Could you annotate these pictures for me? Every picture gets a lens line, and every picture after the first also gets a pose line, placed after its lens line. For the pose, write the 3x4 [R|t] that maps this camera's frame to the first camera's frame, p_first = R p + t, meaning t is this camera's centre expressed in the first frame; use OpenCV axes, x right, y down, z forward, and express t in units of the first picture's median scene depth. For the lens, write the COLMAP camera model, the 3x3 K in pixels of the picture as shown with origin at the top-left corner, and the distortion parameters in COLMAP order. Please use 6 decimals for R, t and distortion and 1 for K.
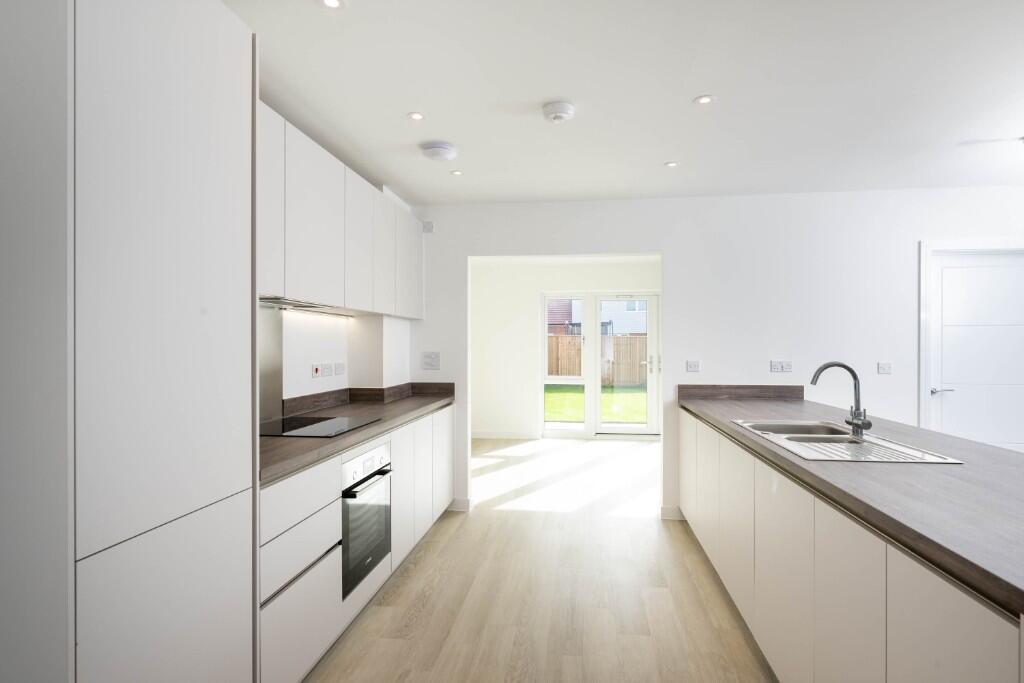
lens RADIAL K [[550.7, 0, 509.6], [0, 550.7, 342.1], [0, 0, 1]] dist [-0.004507, 0.000018]
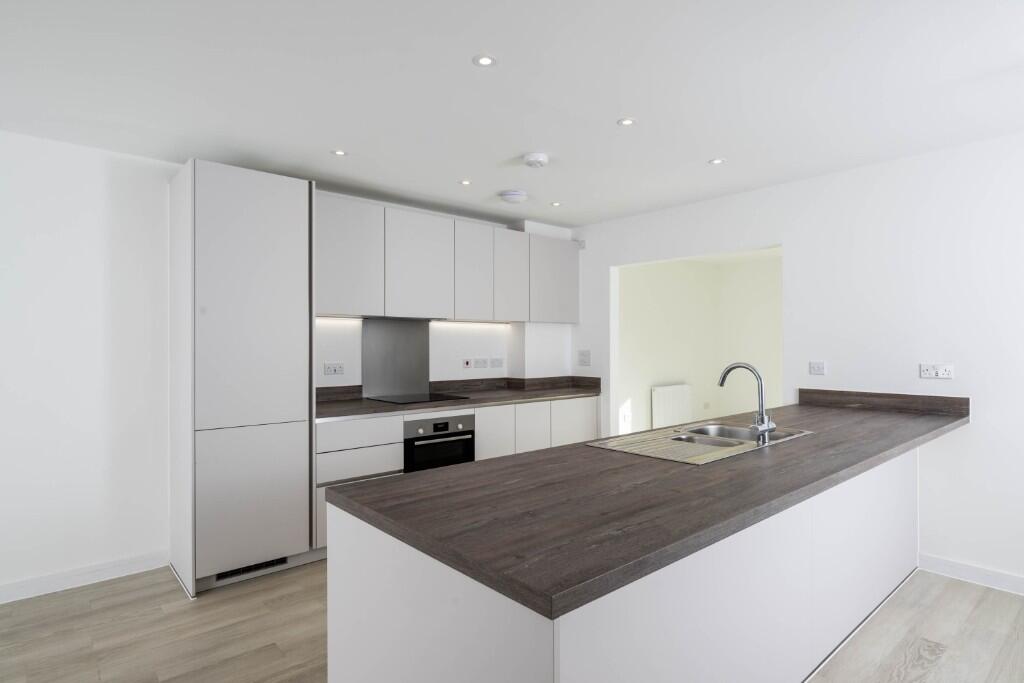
lens RADIAL K [[550.7, 0, 509.8], [0, 550.7, 342.8], [0, 0, 1]] dist [-0.004507, 0.000018]
pose [[0.759164, -0.003040, -0.650892, 0.570782], [0.003718, 0.999993, -0.000334, 0.001021], [0.650889, -0.002166, 0.759170, 0.009365]]
